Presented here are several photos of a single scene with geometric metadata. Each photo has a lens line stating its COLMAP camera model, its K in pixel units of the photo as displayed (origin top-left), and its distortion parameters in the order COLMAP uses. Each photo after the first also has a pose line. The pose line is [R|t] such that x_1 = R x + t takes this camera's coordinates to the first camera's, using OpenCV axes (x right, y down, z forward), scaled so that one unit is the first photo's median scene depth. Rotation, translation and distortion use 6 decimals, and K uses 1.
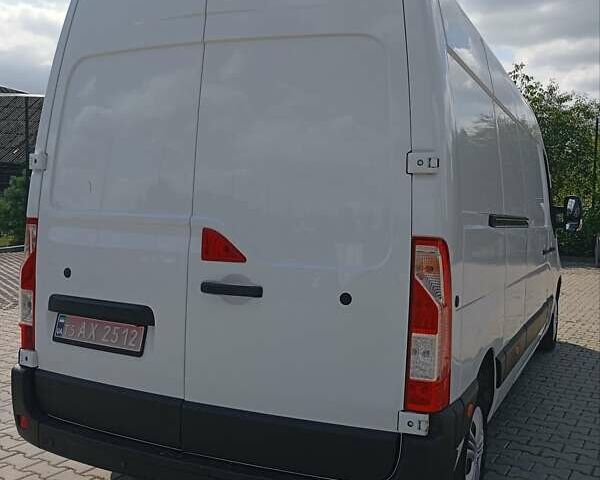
lens RADIAL K [[540.9, 0, 355.6], [0, 540.9, 239.8], [0, 0, 1]] dist [0.011180, -0.001916]
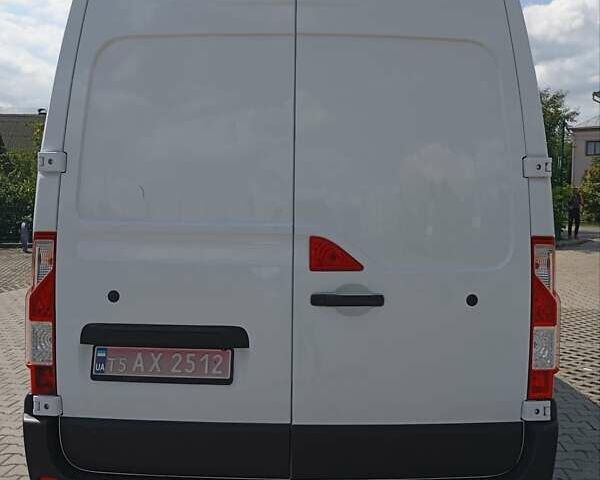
lens RADIAL K [[493.1, 0, 300.0], [0, 493.1, 240.0], [0, 0, 1]] dist [0.012049, 0.005378]
pose [[0.938636, -0.043888, 0.342107, -0.553489], [0.040149, 0.999031, 0.018007, -0.029574], [-0.342566, -0.003167, 0.939489, 0.203493]]
